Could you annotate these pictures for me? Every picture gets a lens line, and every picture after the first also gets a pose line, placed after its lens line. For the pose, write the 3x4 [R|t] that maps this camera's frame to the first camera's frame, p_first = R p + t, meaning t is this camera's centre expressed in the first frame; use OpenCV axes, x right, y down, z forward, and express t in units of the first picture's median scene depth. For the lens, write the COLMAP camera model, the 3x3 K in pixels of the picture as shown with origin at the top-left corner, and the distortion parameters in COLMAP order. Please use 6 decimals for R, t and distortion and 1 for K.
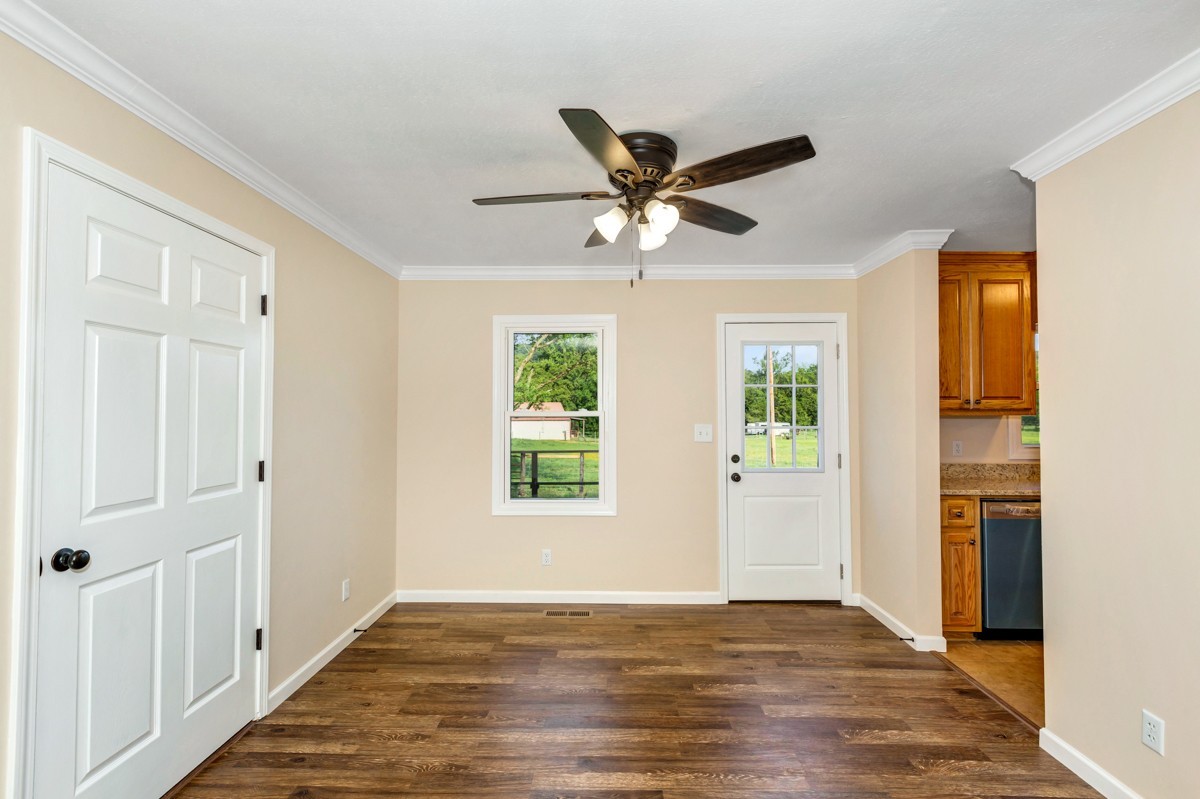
lens RADIAL K [[539.0, 0, 596.2], [0, 539.0, 400.3], [0, 0, 1]] dist [-0.003129, 0.000814]
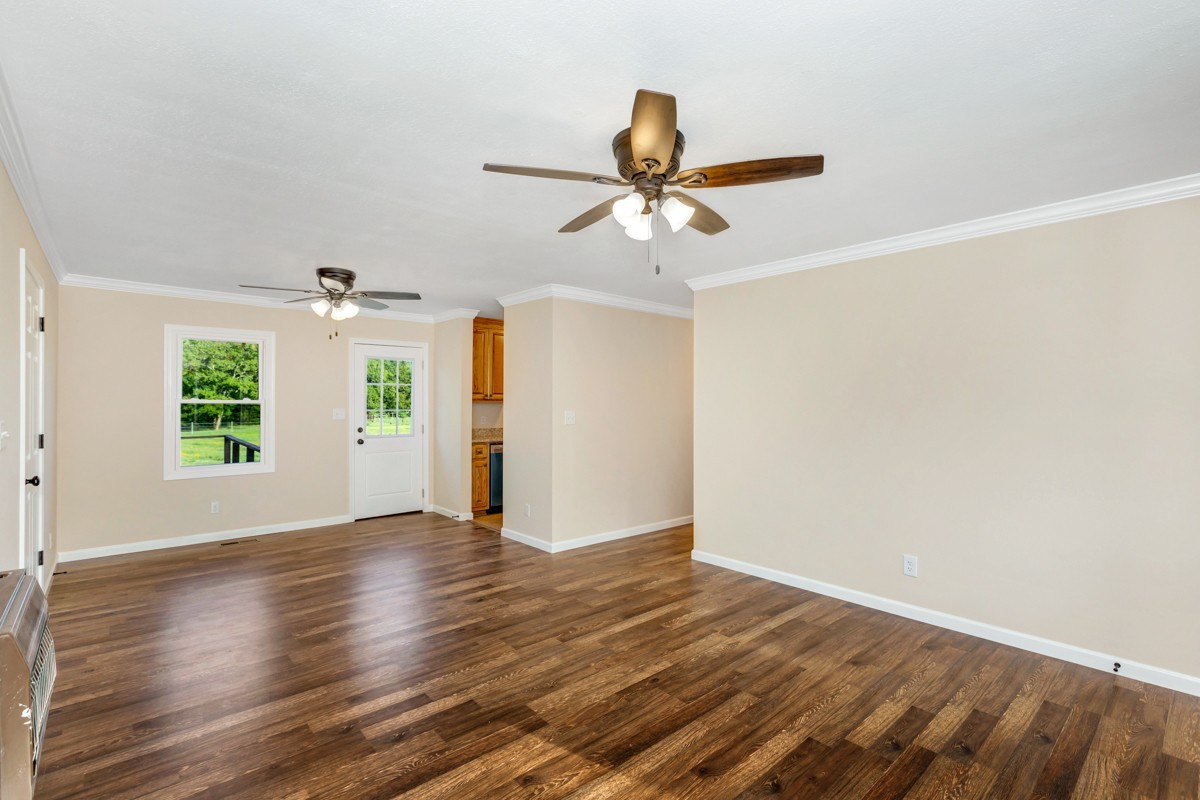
lens RADIAL K [[539.0, 0, 600.4], [0, 539.0, 399.7], [0, 0, 1]] dist [-0.003129, 0.000814]
pose [[0.727364, 0.004204, 0.686239, -0.369988], [-0.019950, 0.999688, 0.015022, -0.021448], [-0.685962, -0.024617, 0.727221, -0.744173]]
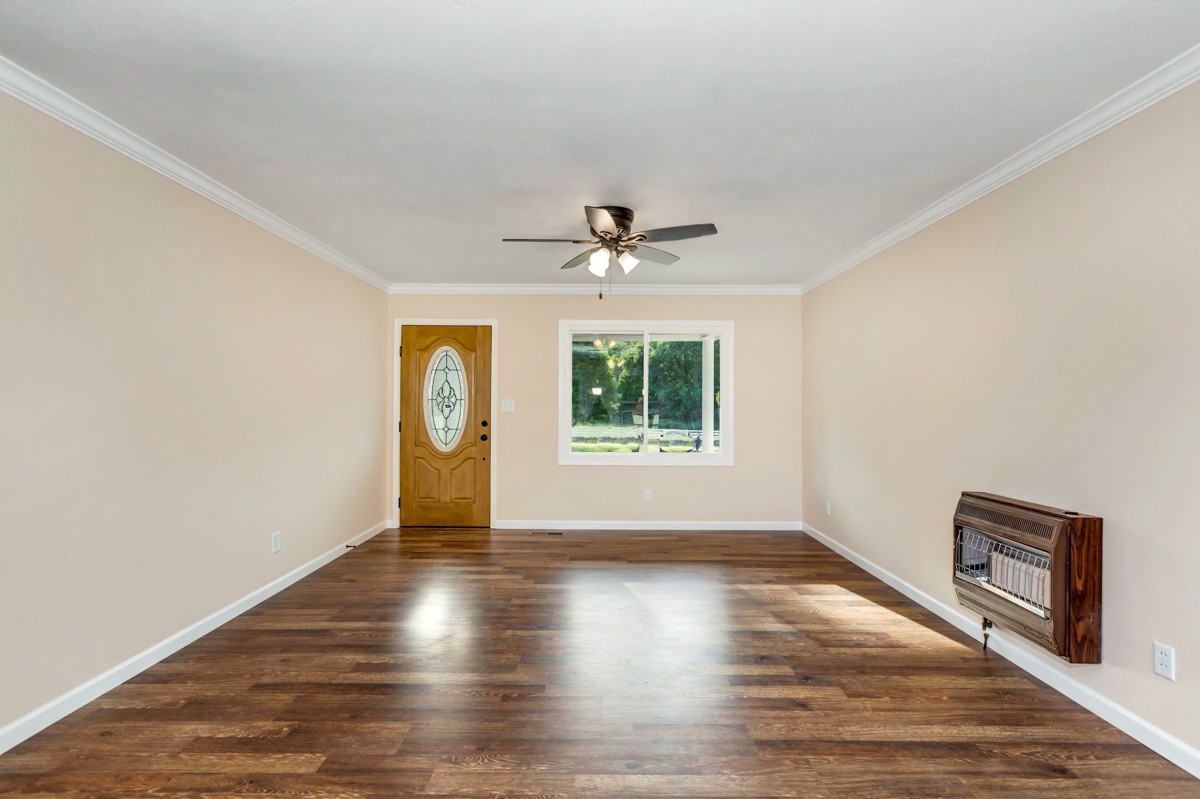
lens RADIAL K [[539.0, 0, 587.5], [0, 539.0, 404.7], [0, 0, 1]] dist [-0.003129, 0.000814]
pose [[-0.999974, -0.005880, -0.004277, 0.154079], [-0.005760, 0.999604, -0.027553, 0.051751], [0.004437, -0.027528, -0.999611, 0.657086]]
